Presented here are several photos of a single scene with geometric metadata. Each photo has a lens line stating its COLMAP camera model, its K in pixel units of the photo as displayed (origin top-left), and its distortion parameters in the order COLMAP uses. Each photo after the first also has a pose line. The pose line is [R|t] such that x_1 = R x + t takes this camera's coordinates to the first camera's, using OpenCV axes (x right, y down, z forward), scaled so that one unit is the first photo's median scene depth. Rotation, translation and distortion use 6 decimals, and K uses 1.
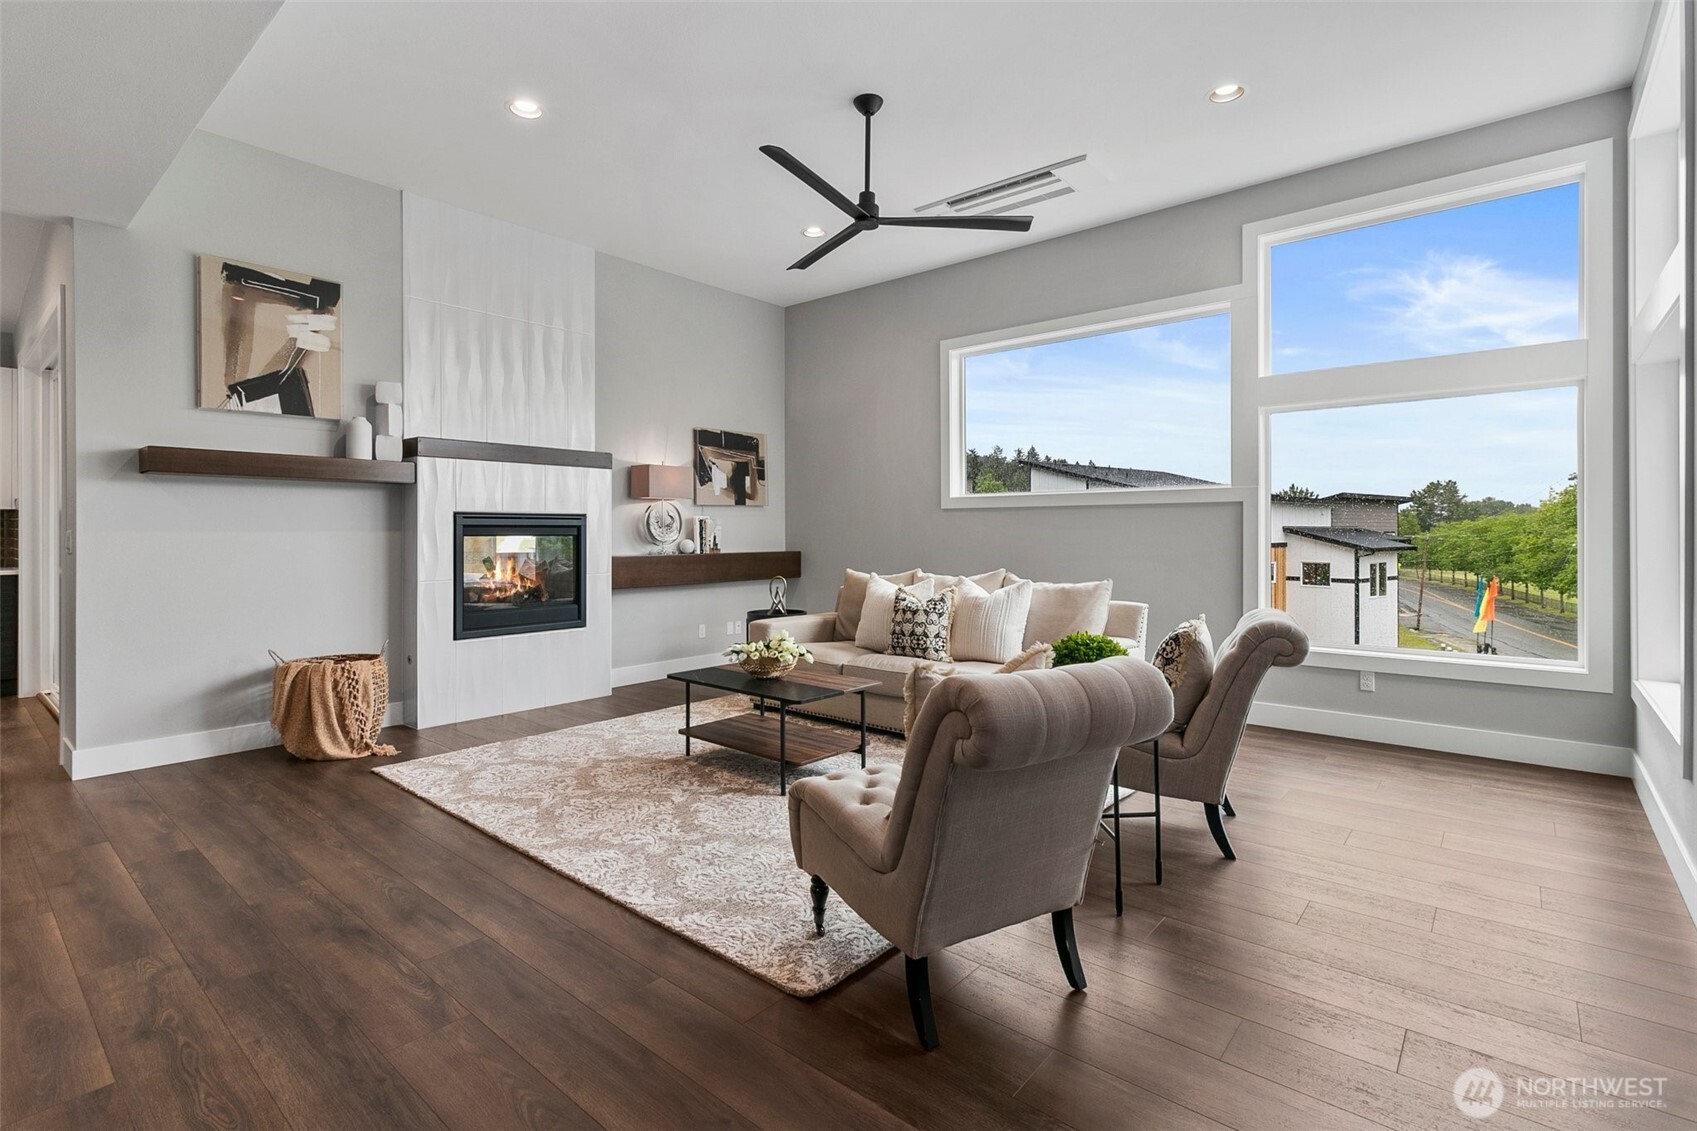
lens RADIAL K [[791.2, 0, 848.0], [0, 791.2, 535.5], [0, 0, 1]] dist [0.002768, 0.000126]
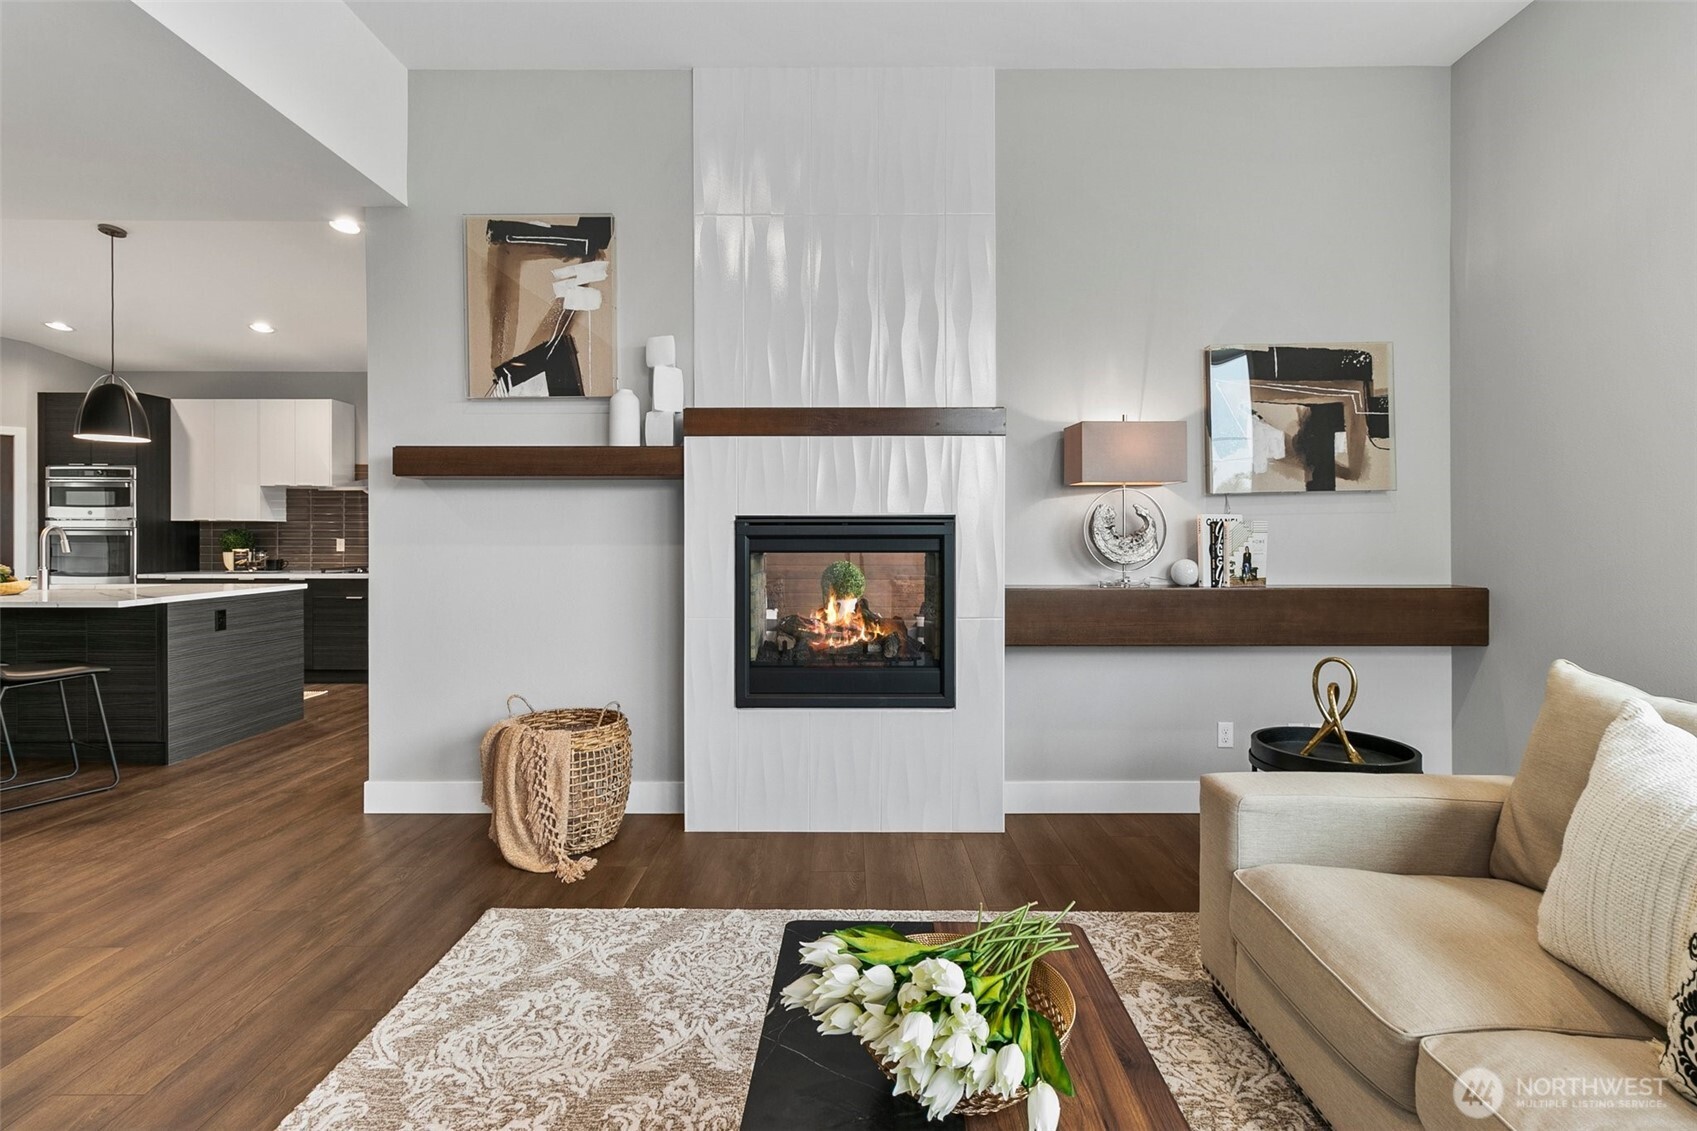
lens RADIAL K [[791.2, 0, 848.0], [0, 791.2, 535.5], [0, 0, 1]] dist [0.002768, 0.000126]
pose [[0.645475, -0.001181, -0.763781, 0.071830], [-0.002959, 0.999987, -0.004047, -0.010613], [0.763776, 0.004872, 0.645463, 0.623689]]
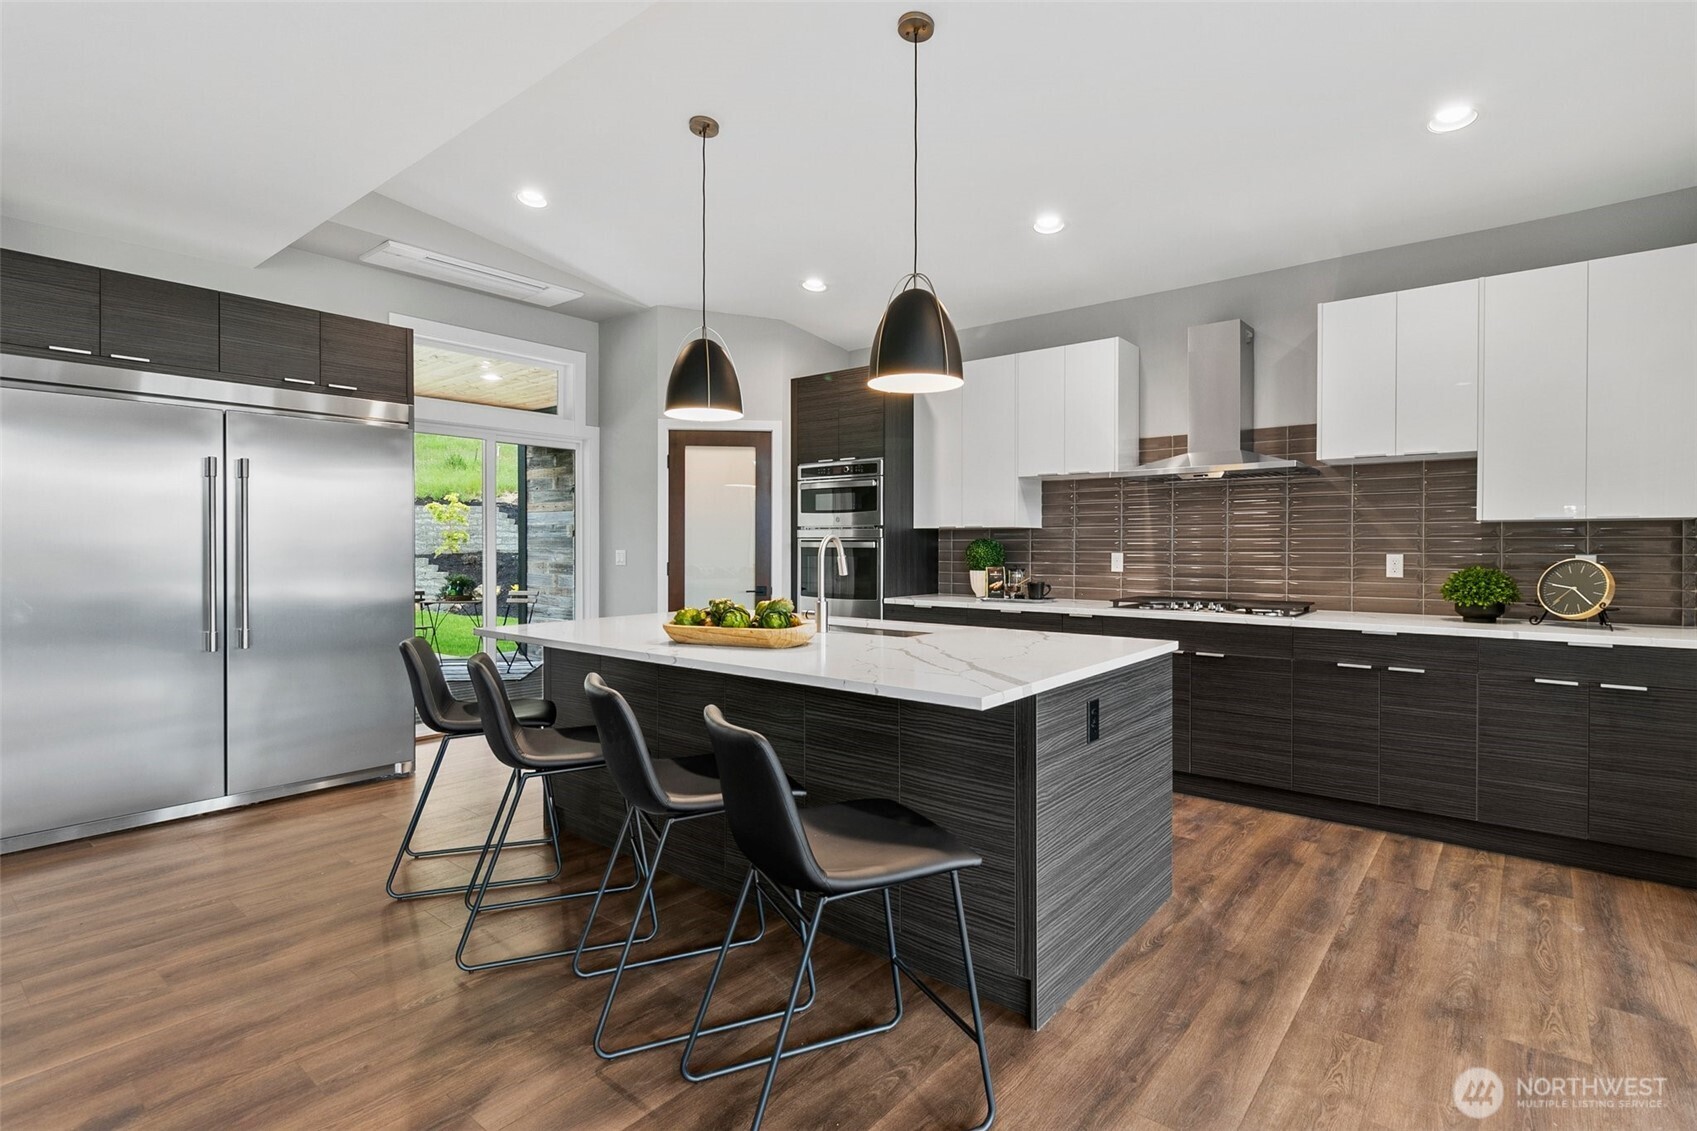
lens RADIAL K [[826.8, 0, 849.8], [0, 826.8, 550.5], [0, 0, 1]] dist [0.000360, 0.000088]
pose [[0.015121, 0.005995, -0.999868, -0.615309], [-0.004150, 0.999974, 0.005933, -0.014974], [0.999877, 0.004060, 0.015146, 0.514852]]
